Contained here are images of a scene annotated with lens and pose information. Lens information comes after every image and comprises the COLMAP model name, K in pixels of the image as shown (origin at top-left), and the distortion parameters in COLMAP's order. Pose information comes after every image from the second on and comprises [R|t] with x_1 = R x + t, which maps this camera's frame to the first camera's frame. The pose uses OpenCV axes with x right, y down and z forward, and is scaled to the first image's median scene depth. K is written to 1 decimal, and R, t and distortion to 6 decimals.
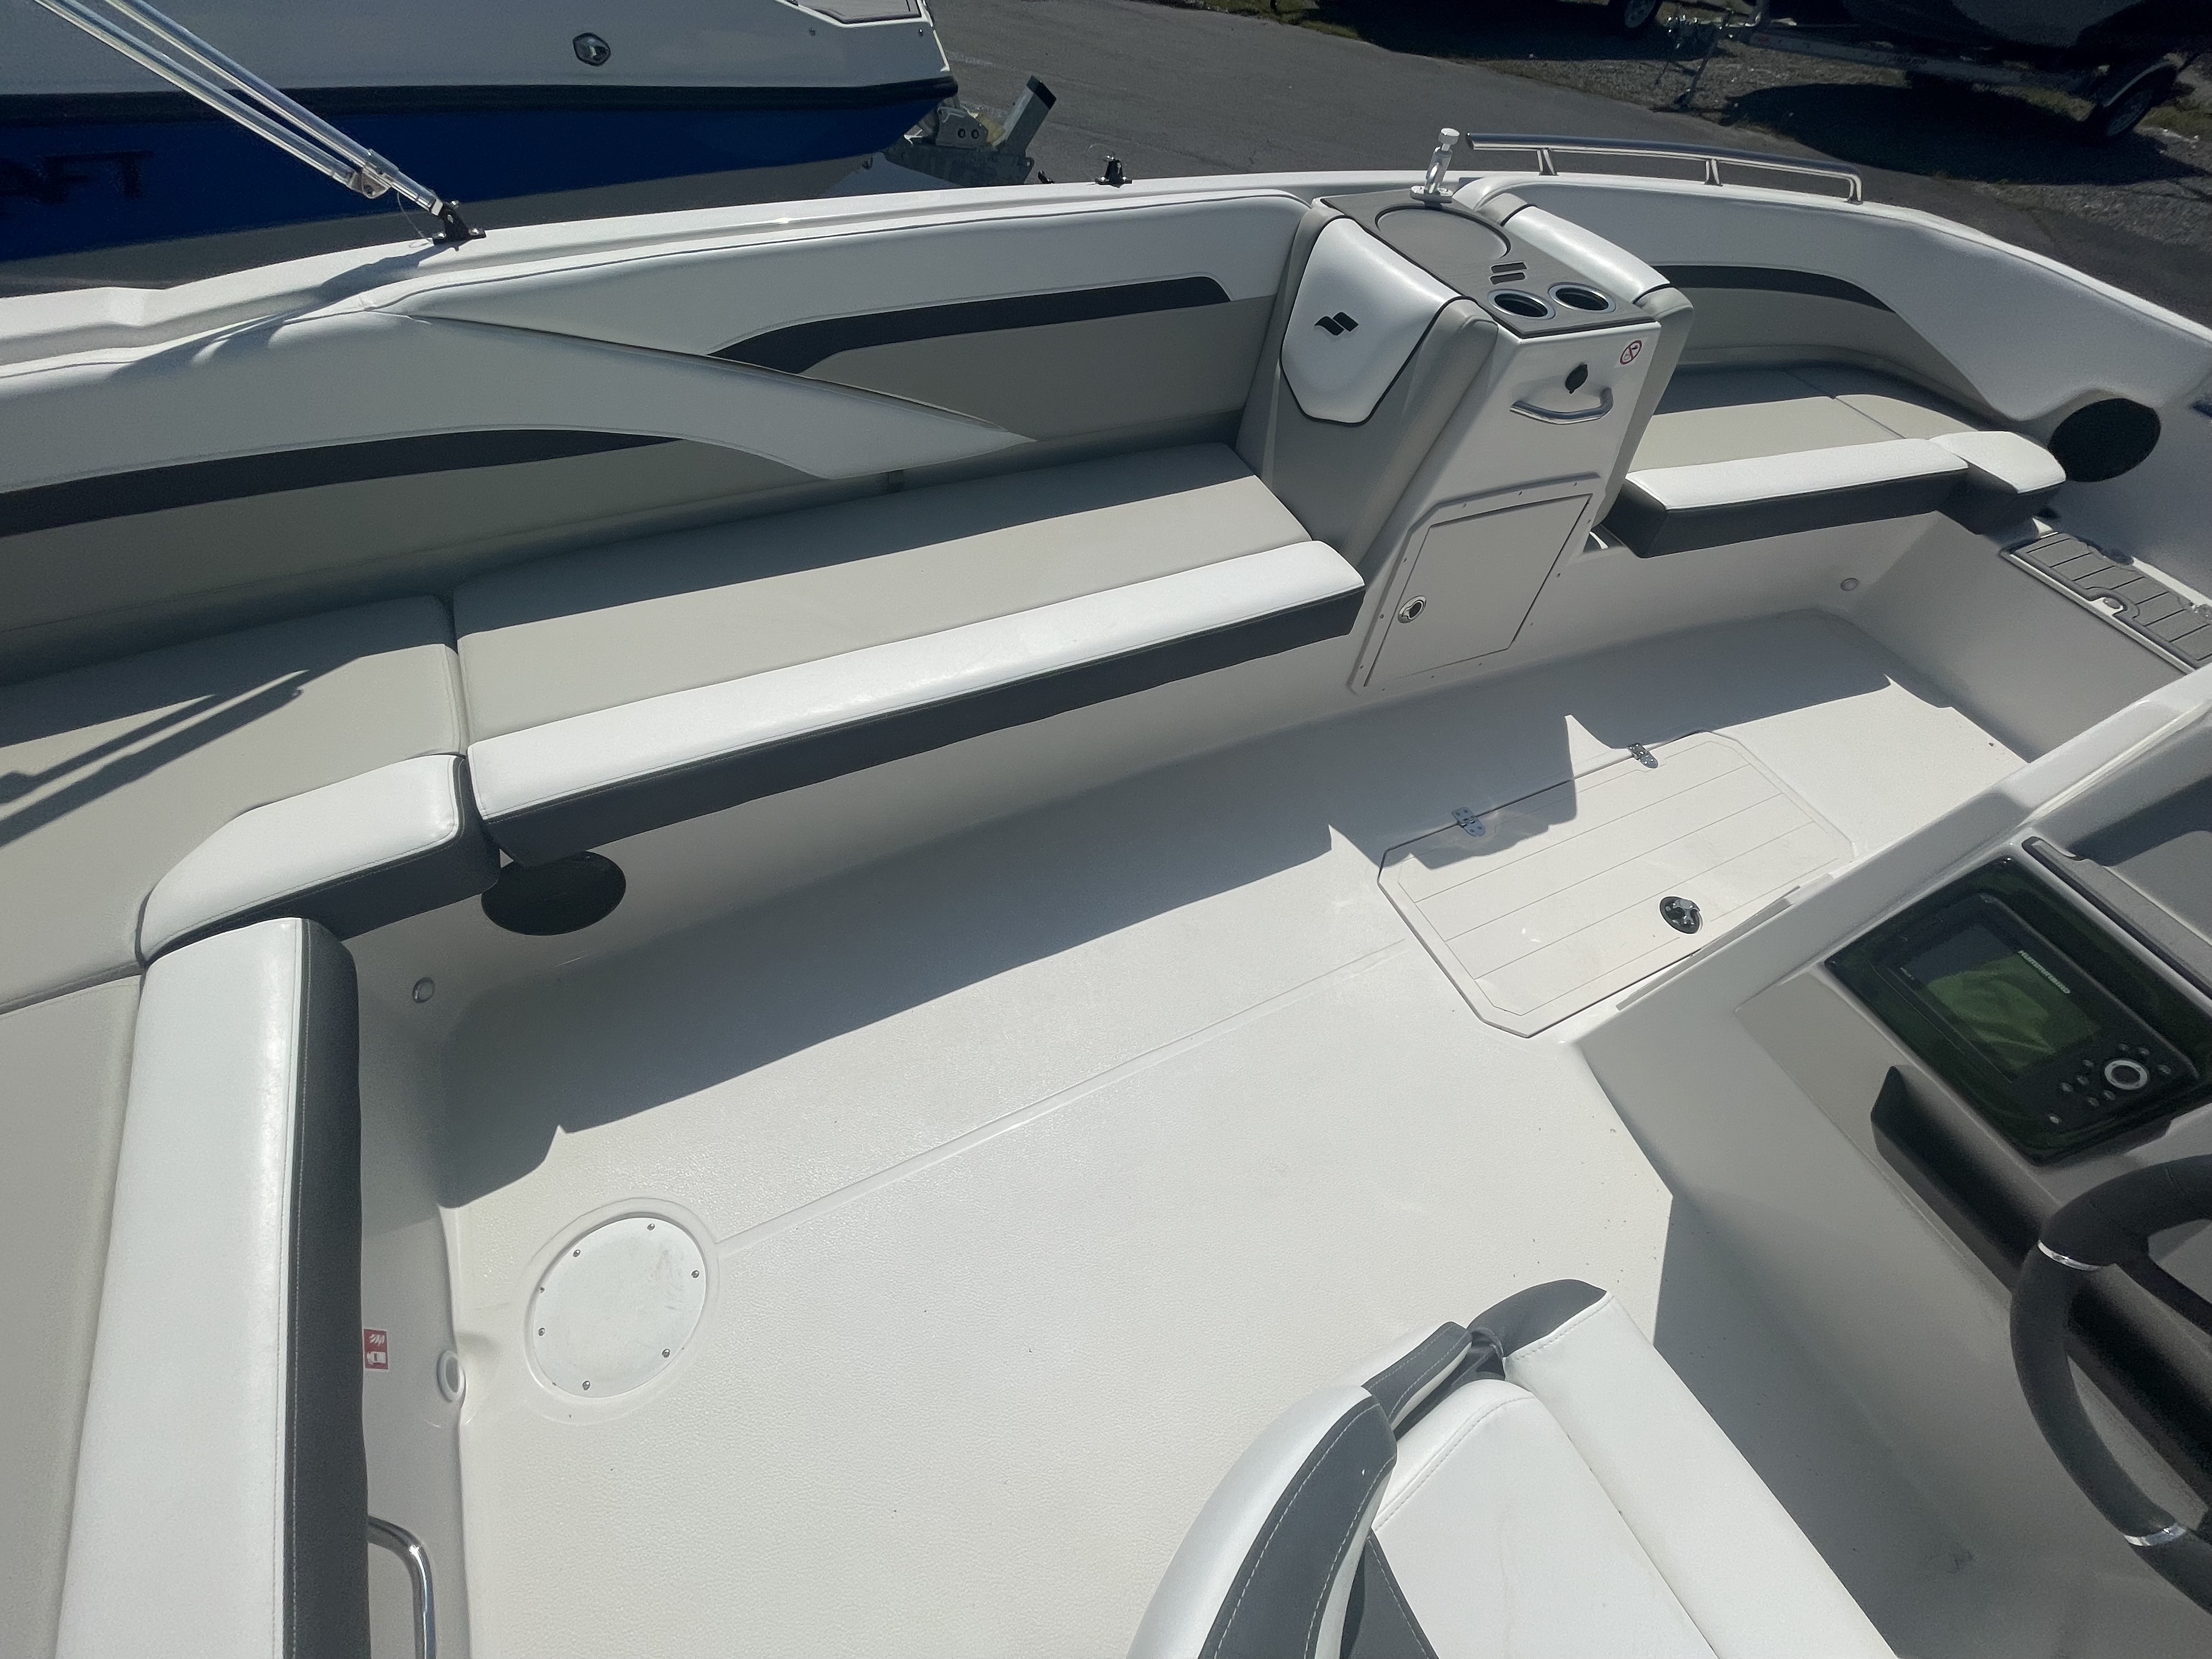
lens RADIAL K [[895.2, 0, 1106.0], [0, 895.2, 829.5], [0, 0, 1]] dist [-0.000559, -0.000268]
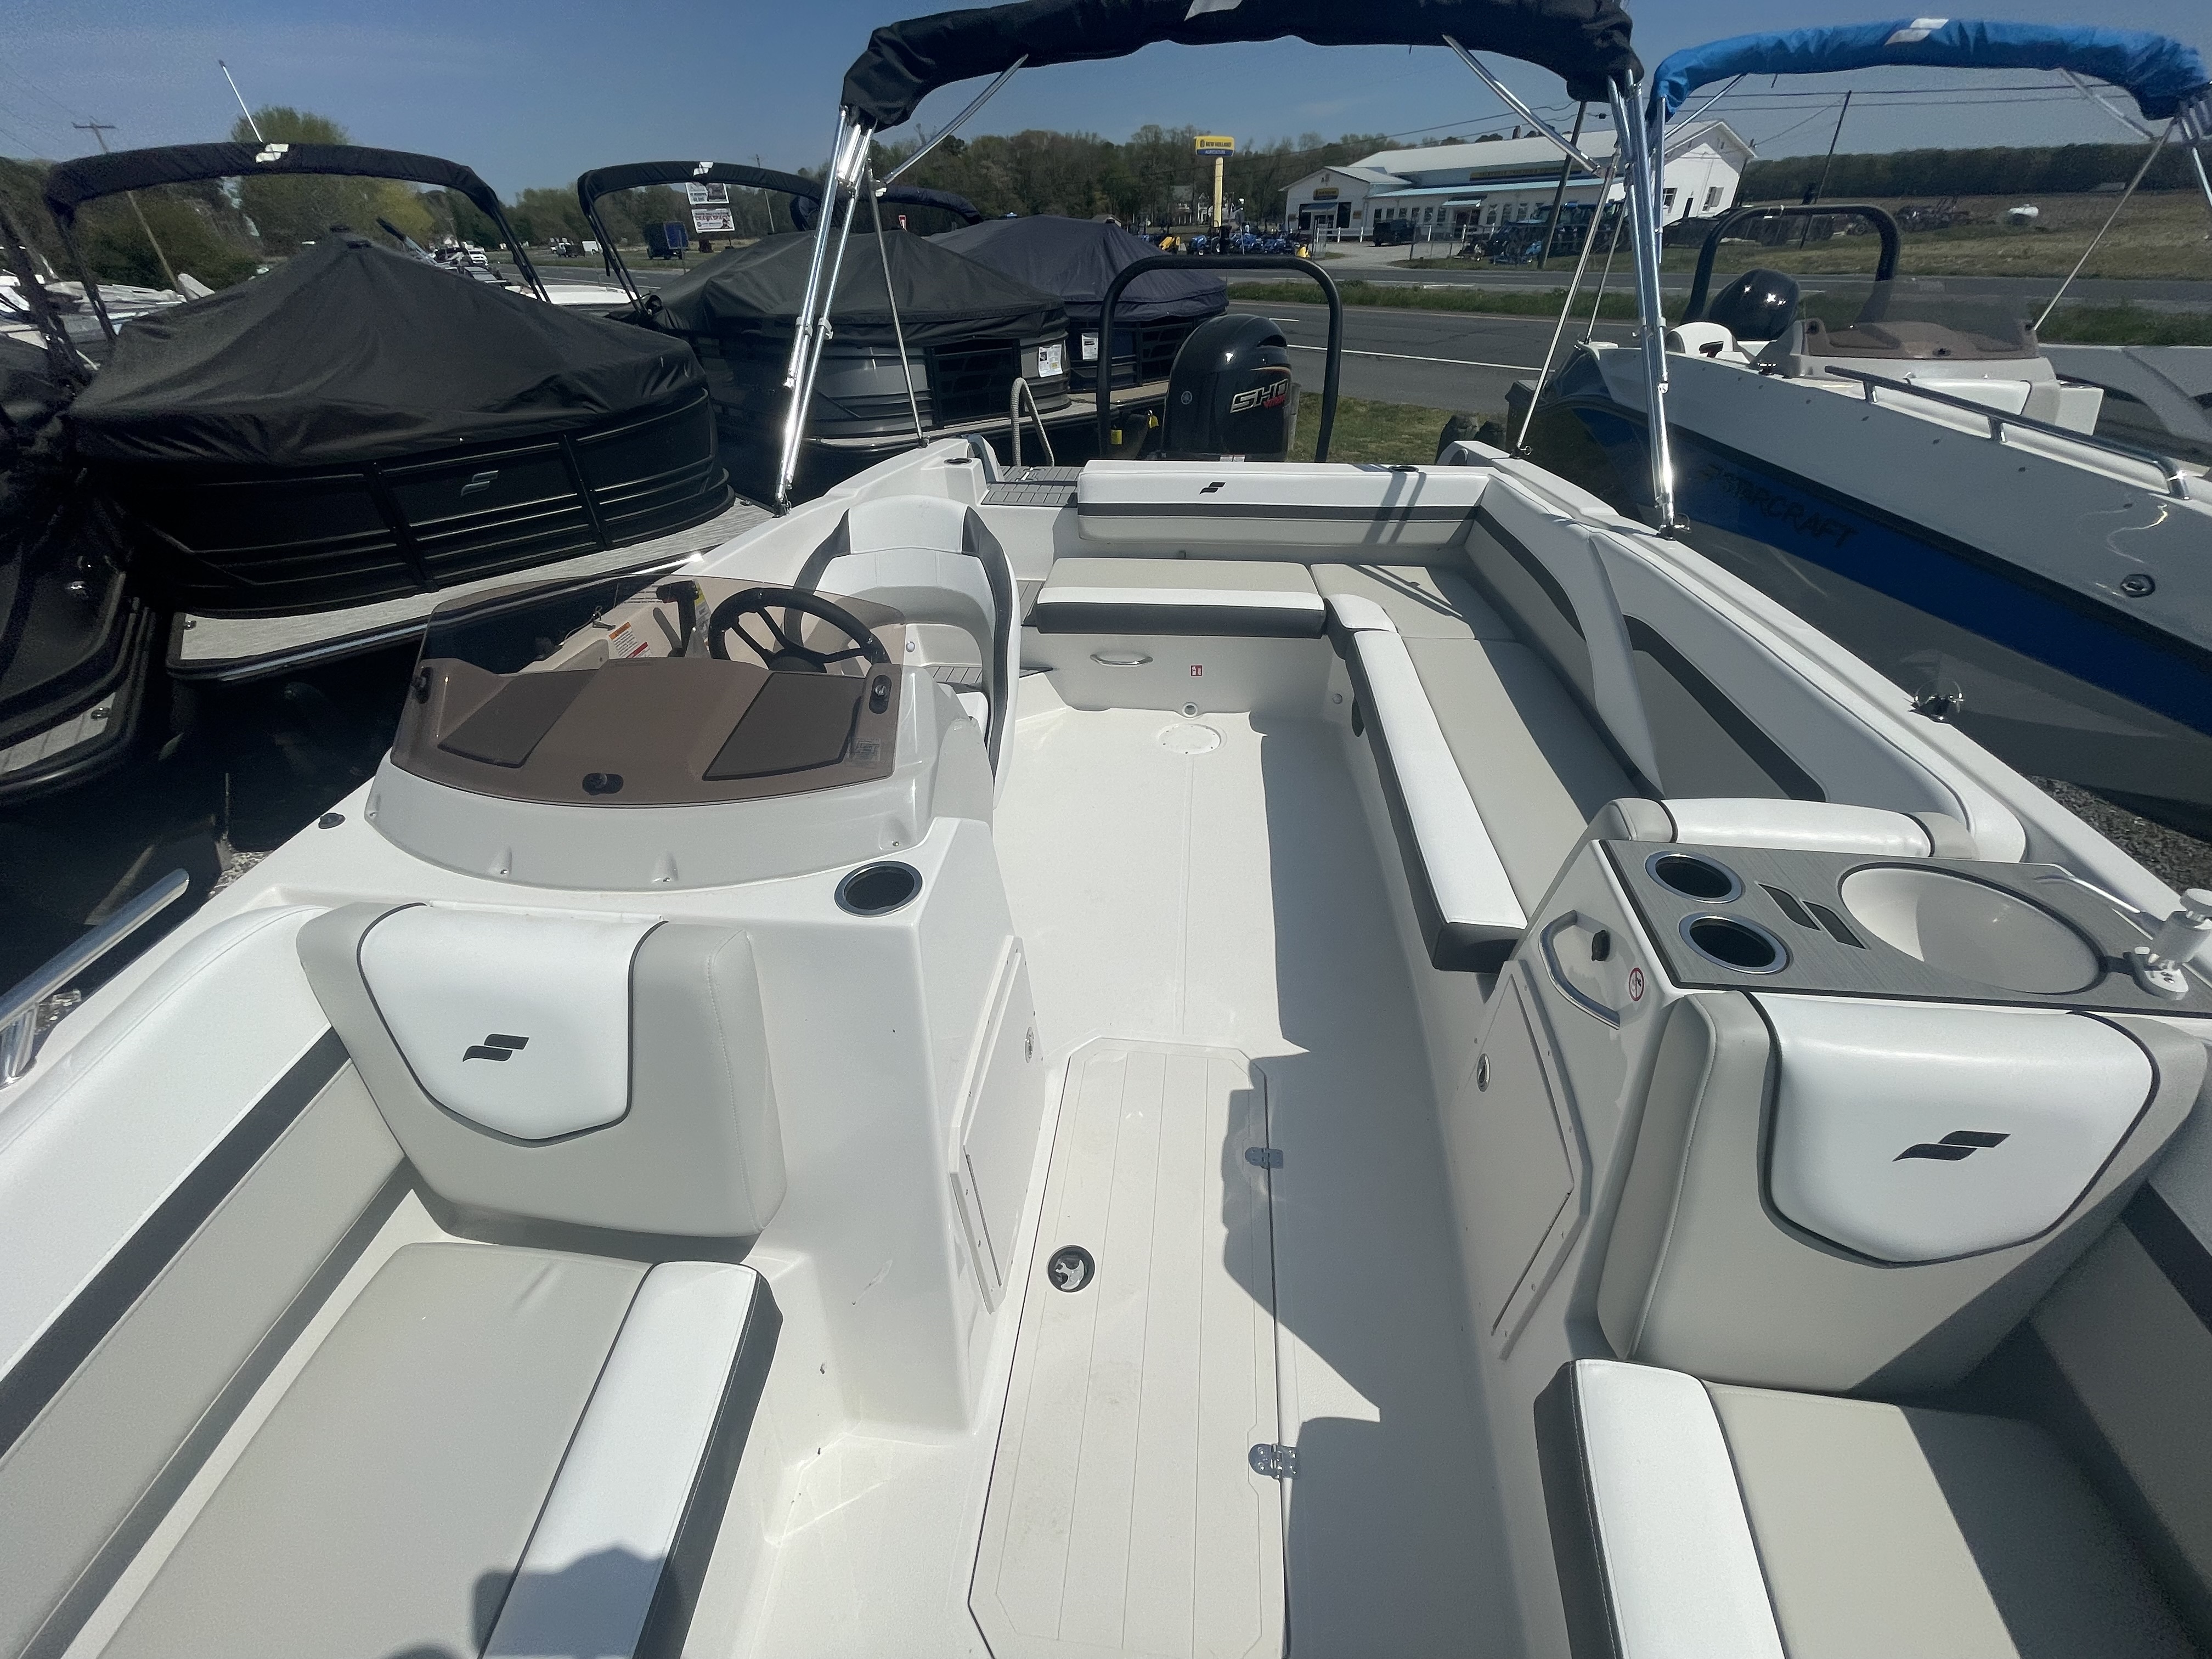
lens RADIAL K [[895.2, 0, 1106.0], [0, 895.2, 829.5], [0, 0, 1]] dist [-0.000559, -0.000268]
pose [[-0.534254, 0.402665, -0.743259, 1.113077], [-0.699273, 0.283510, 0.656231, -0.640691], [0.474963, 0.870335, 0.130106, 0.523626]]
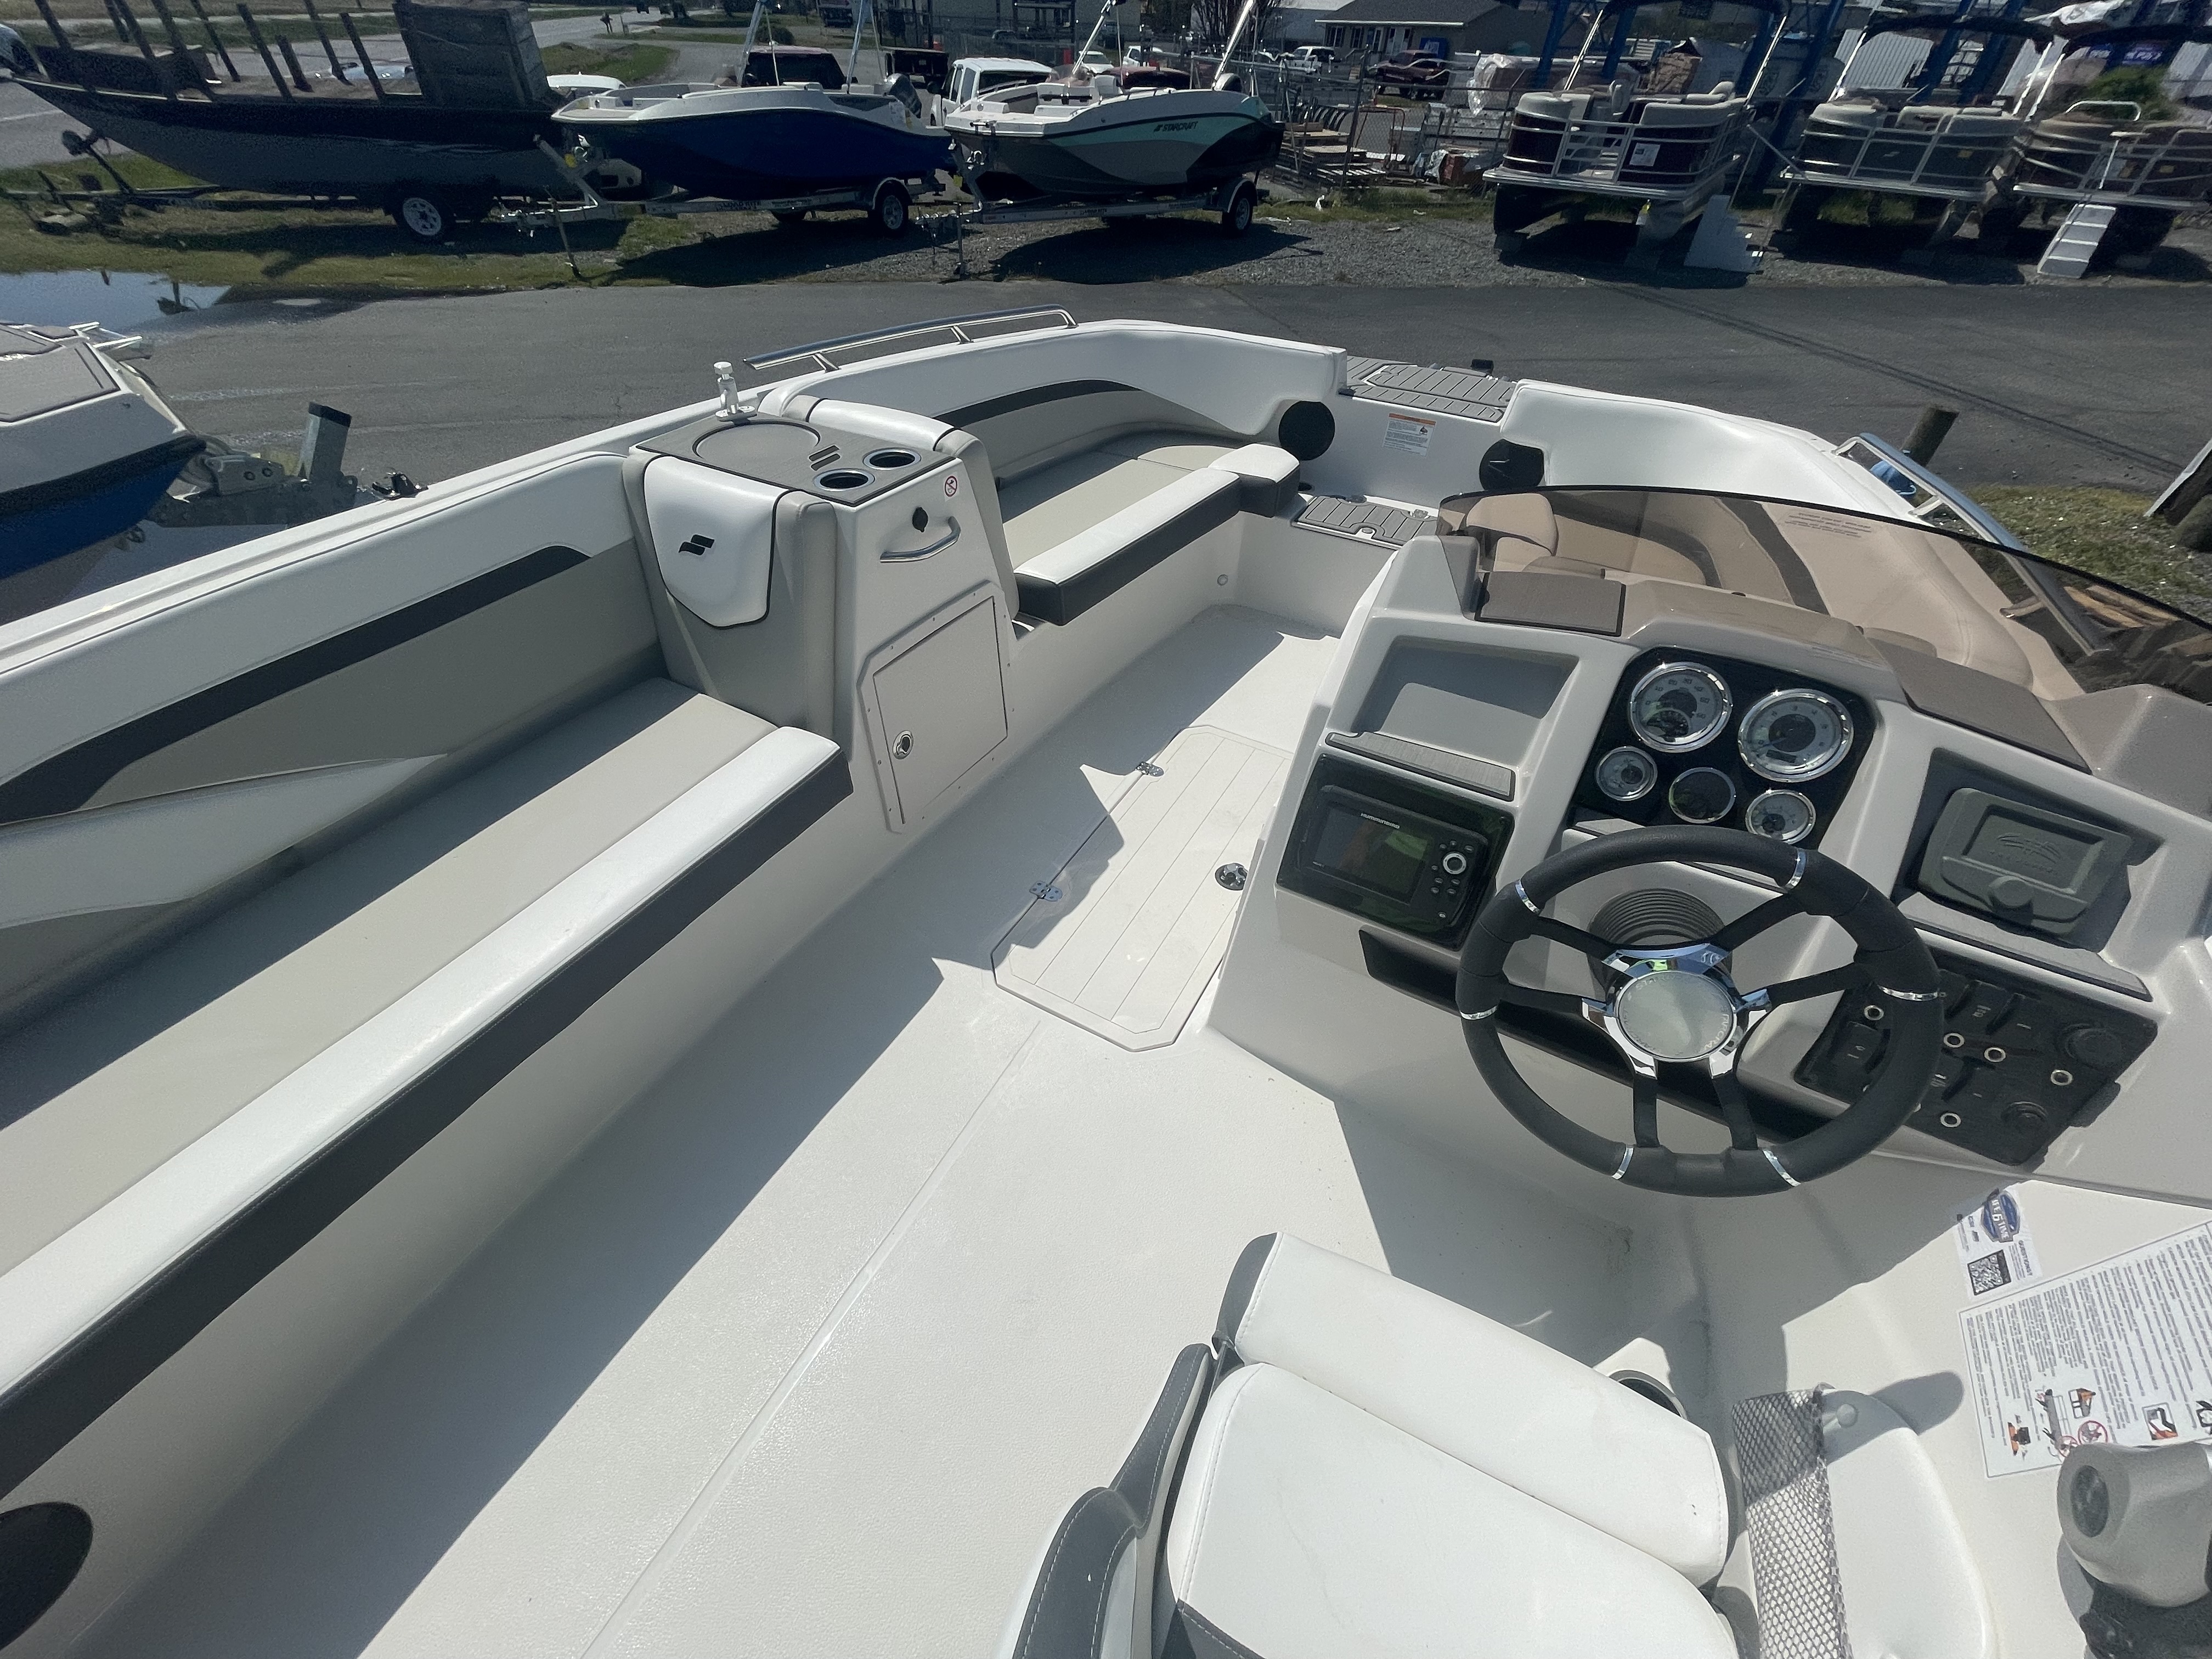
lens RADIAL K [[889.9, 0, 1106.0], [0, 889.9, 829.5], [0, 0, 1]] dist [-0.015972, 0.010326]
pose [[0.813607, -0.442278, 0.377404, 0.096481], [0.494267, 0.867963, -0.048379, 0.014543], [-0.306175, 0.225900, 0.924784, -0.036252]]
